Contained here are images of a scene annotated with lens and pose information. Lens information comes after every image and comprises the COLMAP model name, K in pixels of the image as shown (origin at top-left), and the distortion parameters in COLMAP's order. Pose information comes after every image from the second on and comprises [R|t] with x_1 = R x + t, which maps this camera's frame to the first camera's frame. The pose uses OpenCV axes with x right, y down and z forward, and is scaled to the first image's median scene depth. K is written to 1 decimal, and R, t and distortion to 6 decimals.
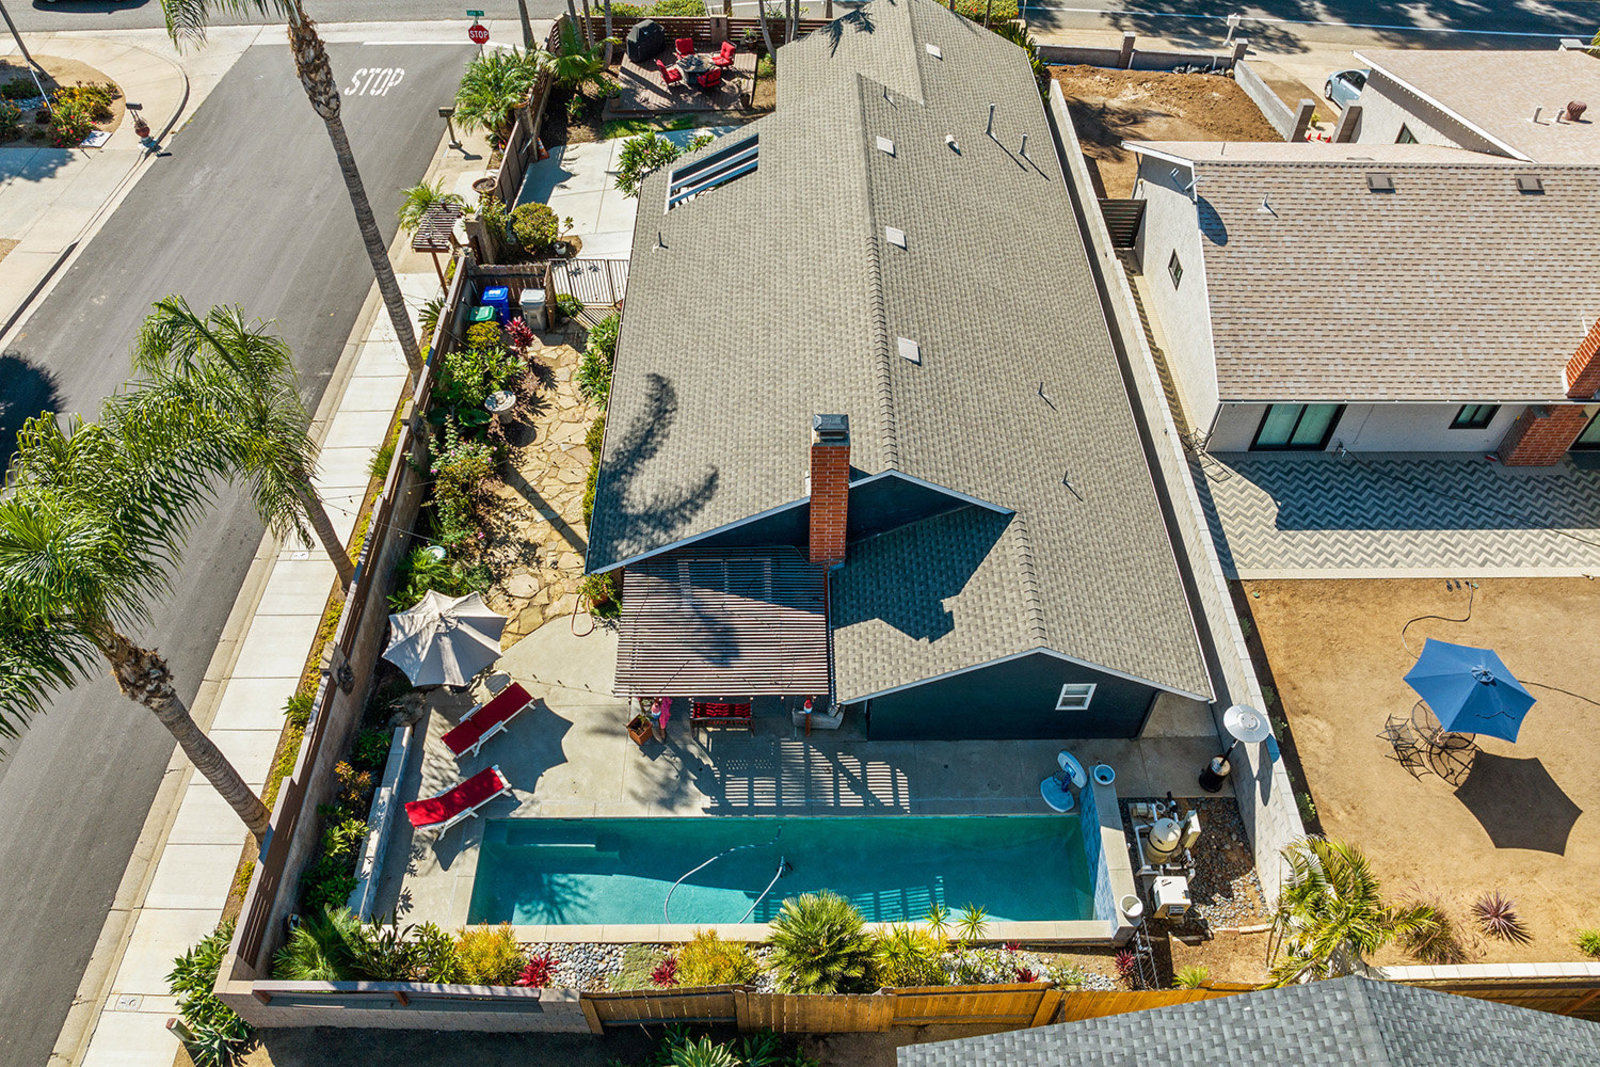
lens RADIAL K [[1156.4, 0, 799.5], [0, 1156.4, 536.1], [0, 0, 1]] dist [-0.027700, -0.010819]
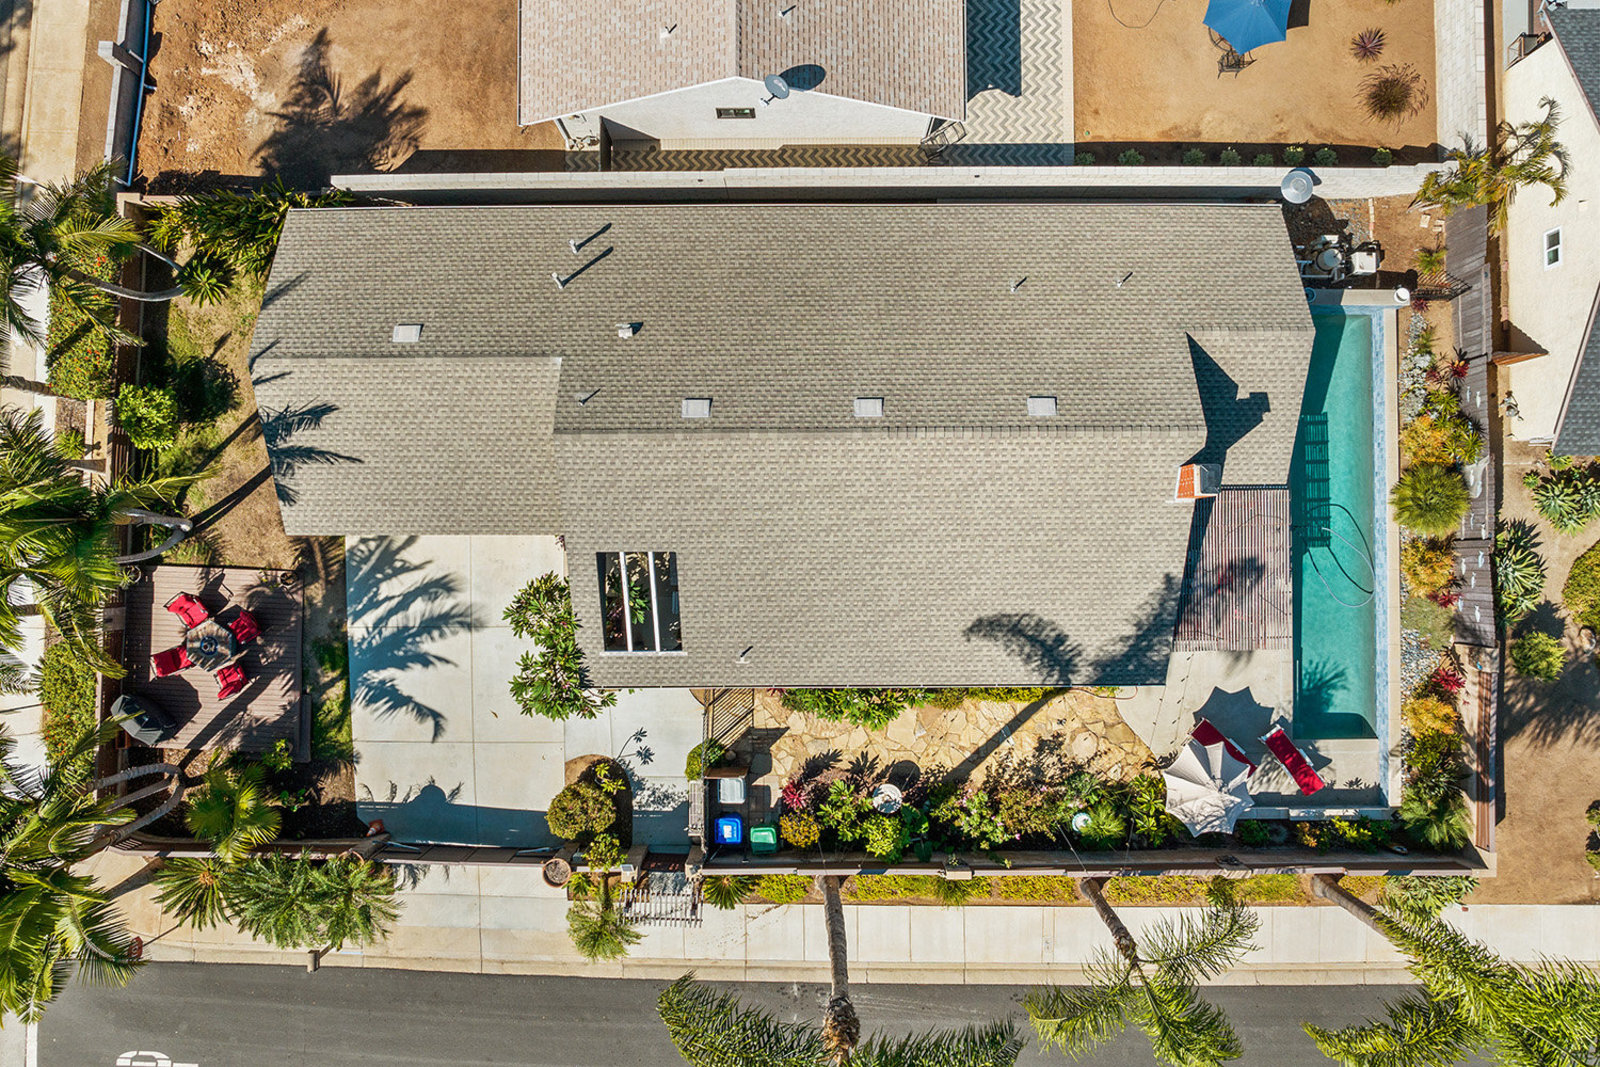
lens RADIAL K [[1156.4, 0, 799.1], [0, 1156.4, 534.4], [0, 0, 1]] dist [-0.027700, -0.010819]
pose [[0.005993, -0.999893, 0.013360, -0.038078], [0.750896, 0.013323, 0.660286, -0.924001], [-0.660393, 0.006075, 0.750895, 0.287154]]
